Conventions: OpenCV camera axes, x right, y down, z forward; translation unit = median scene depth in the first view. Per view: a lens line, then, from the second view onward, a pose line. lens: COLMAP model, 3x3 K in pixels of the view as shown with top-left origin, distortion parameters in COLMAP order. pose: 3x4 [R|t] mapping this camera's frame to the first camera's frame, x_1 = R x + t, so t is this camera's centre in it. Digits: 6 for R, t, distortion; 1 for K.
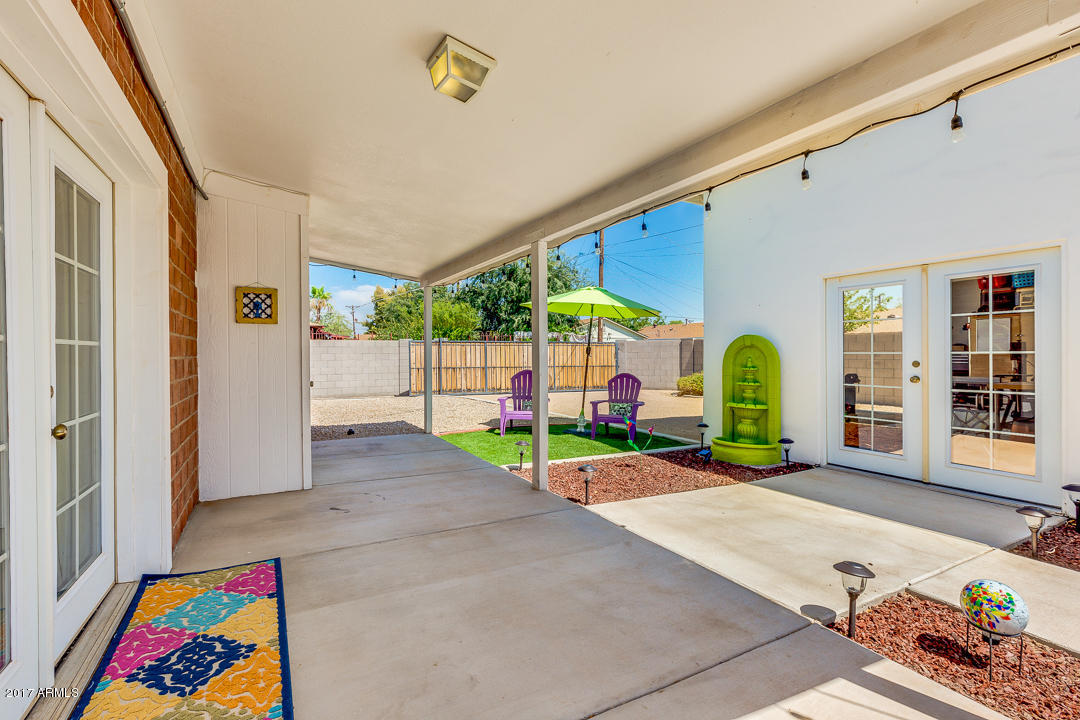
lens RADIAL K [[491.4, 0, 540.8], [0, 491.4, 359.0], [0, 0, 1]] dist [0.003169, 0.001238]
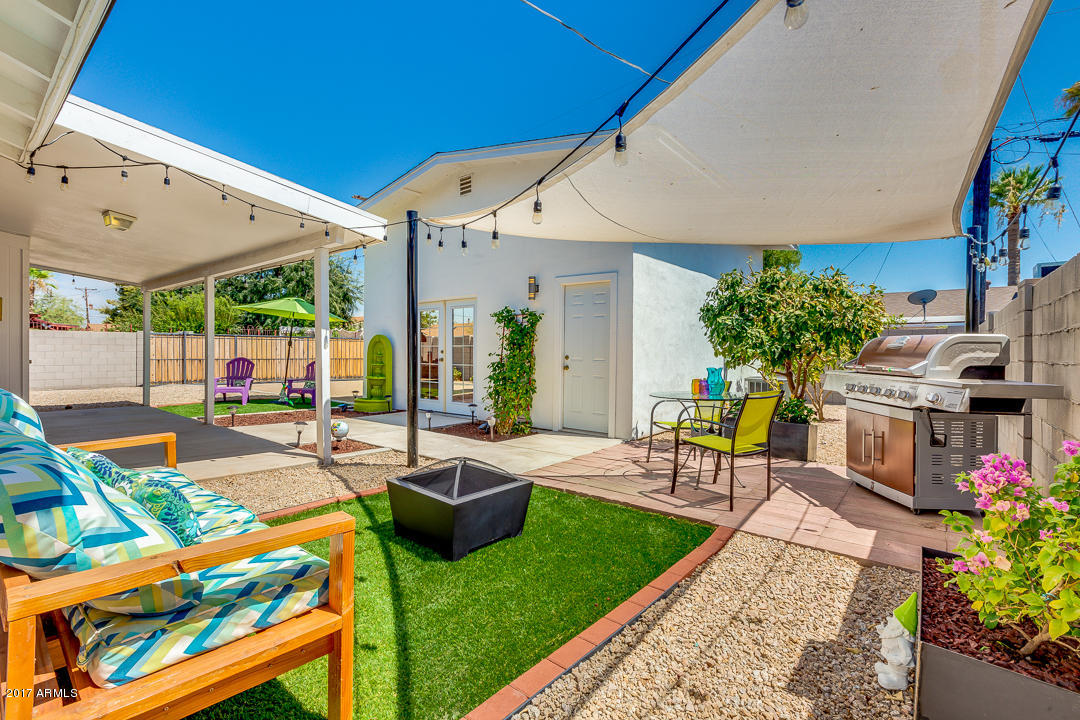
lens RADIAL K [[491.4, 0, 538.4], [0, 491.4, 353.9], [0, 0, 1]] dist [0.003169, 0.001238]
pose [[0.930321, 0.007329, 0.366672, 0.242872], [-0.005721, 0.999969, -0.005470, 0.016104], [-0.366701, 0.002991, 0.930334, -0.555454]]
